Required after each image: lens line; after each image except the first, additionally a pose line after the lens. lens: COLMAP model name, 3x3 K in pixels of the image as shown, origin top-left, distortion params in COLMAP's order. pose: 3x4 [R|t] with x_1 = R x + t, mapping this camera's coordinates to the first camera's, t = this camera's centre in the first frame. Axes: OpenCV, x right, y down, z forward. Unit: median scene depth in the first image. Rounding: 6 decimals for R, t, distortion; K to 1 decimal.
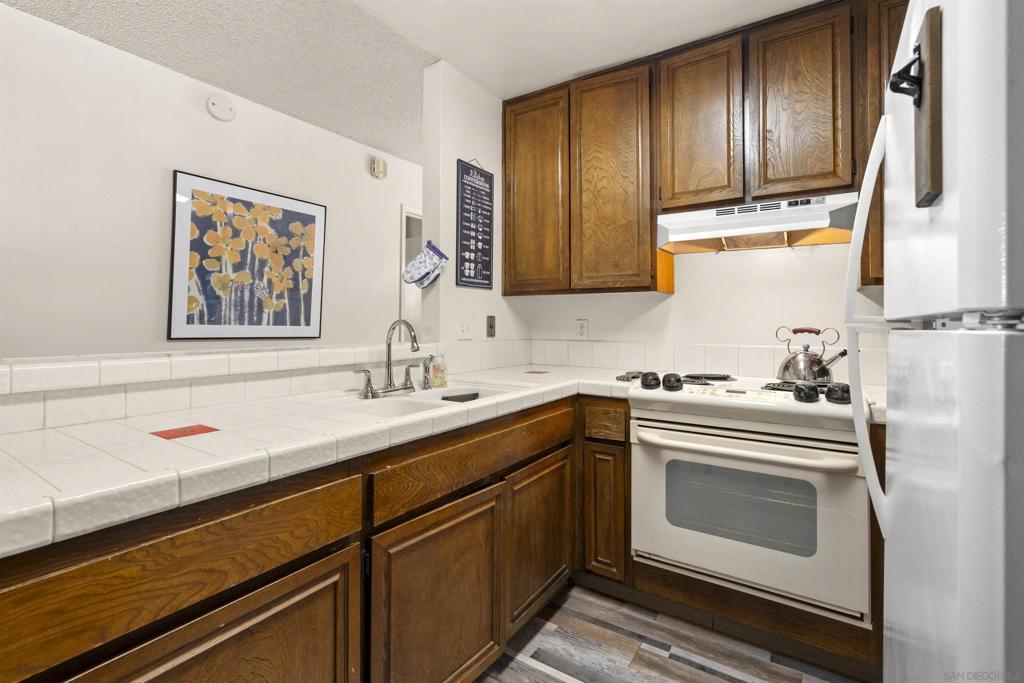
lens RADIAL K [[468.8, 0, 510.6], [0, 468.8, 314.0], [0, 0, 1]] dist [-0.003103, 0.000520]
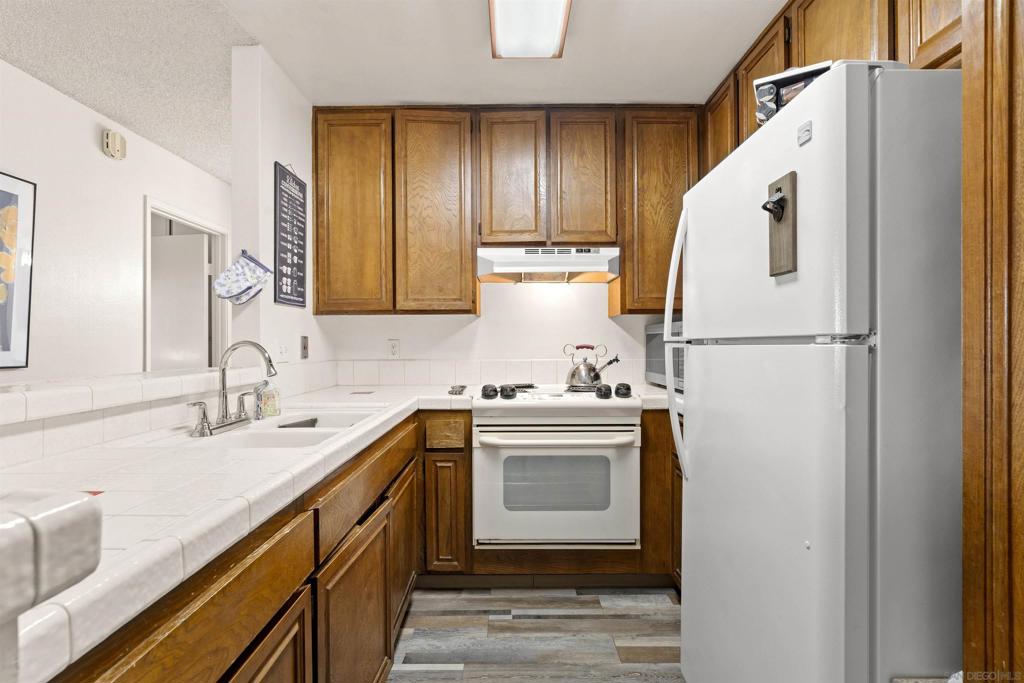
lens RADIAL K [[456.8, 0, 508.9], [0, 456.8, 340.9], [0, 0, 1]] dist [-0.003992, -0.000024]
pose [[0.836768, -0.007861, 0.547502, -0.259222], [-0.001160, 0.999869, 0.016128, -0.002251], [-0.547557, -0.014131, 0.836649, 0.025029]]
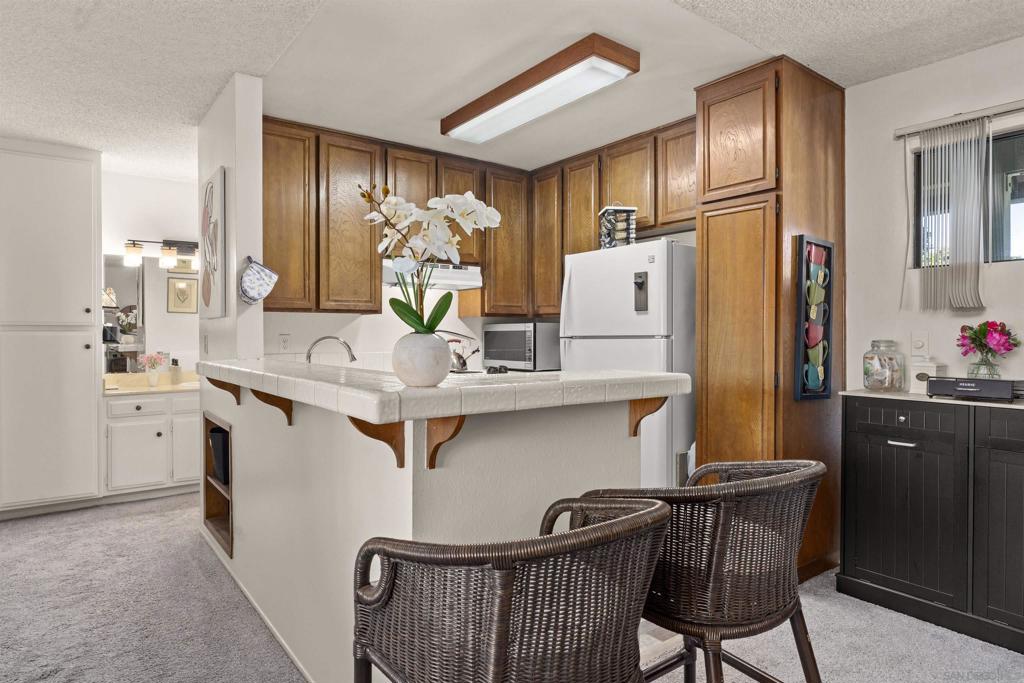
lens RADIAL K [[604.0, 0, 507.1], [0, 604.0, 338.4], [0, 0, 1]] dist [0.006759, 0.001291]
pose [[0.330453, -0.013179, 0.943731, -1.373833], [-0.012557, 0.999753, 0.018358, -0.016800], [-0.943739, -0.017917, 0.330206, 0.075516]]
